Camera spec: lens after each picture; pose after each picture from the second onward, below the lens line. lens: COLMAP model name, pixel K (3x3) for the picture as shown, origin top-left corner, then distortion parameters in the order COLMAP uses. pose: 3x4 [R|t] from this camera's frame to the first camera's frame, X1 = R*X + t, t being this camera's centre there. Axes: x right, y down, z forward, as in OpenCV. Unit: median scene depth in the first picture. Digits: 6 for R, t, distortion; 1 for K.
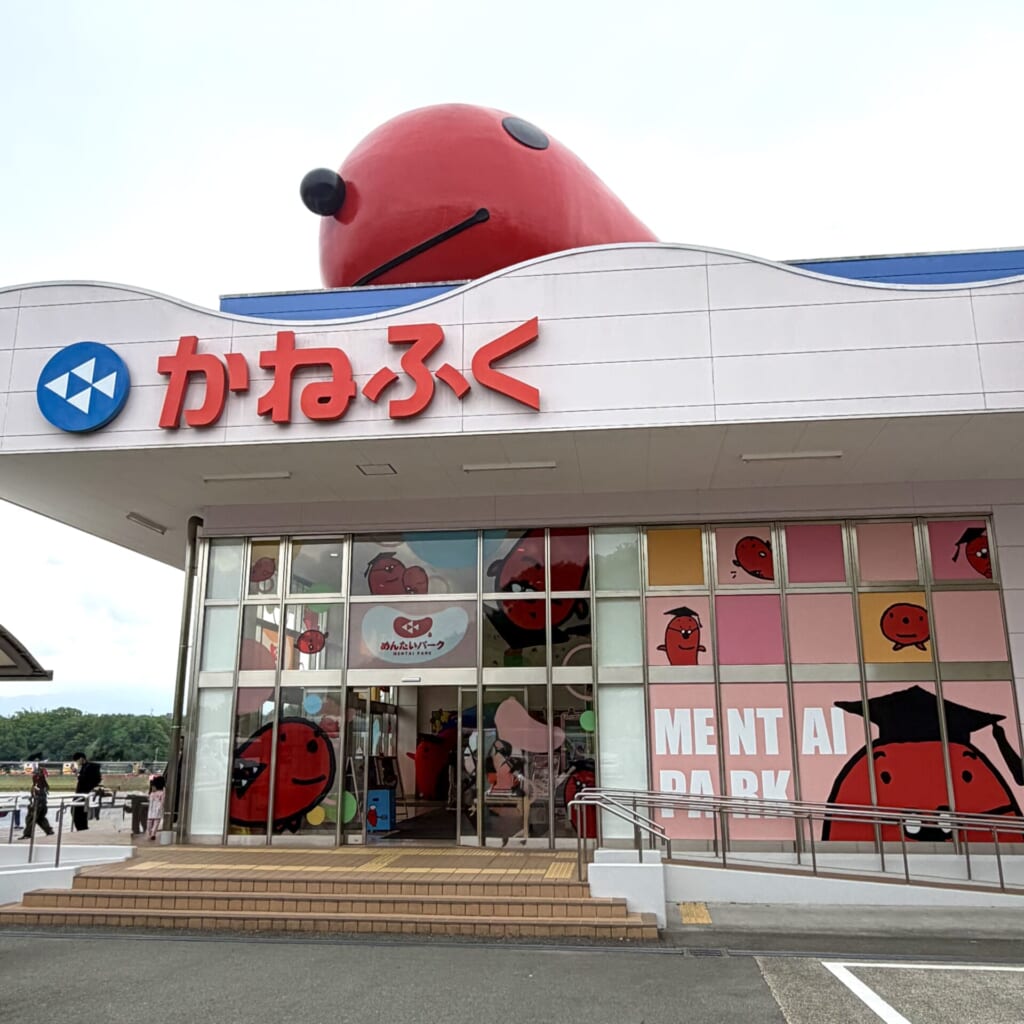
lens RADIAL K [[906.5, 0, 511.0], [0, 906.5, 504.9], [0, 0, 1]] dist [-0.000442, -0.012034]
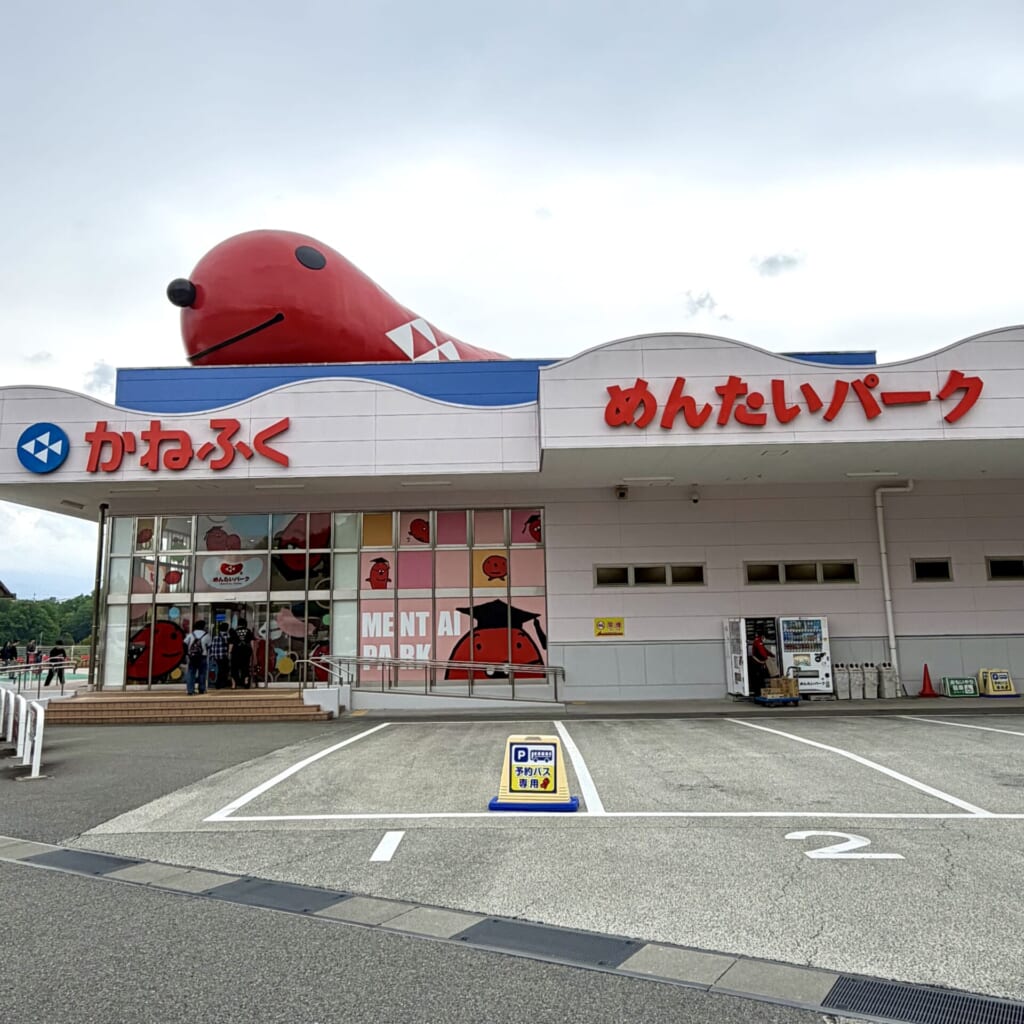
lens RADIAL K [[906.5, 0, 501.3], [0, 906.5, 431.6], [0, 0, 1]] dist [-0.000442, -0.012034]
pose [[0.994702, 0.004691, 0.102692, 0.253052], [-0.009947, 0.998663, 0.050728, -0.248645], [-0.102317, -0.051481, 0.993419, -0.875684]]
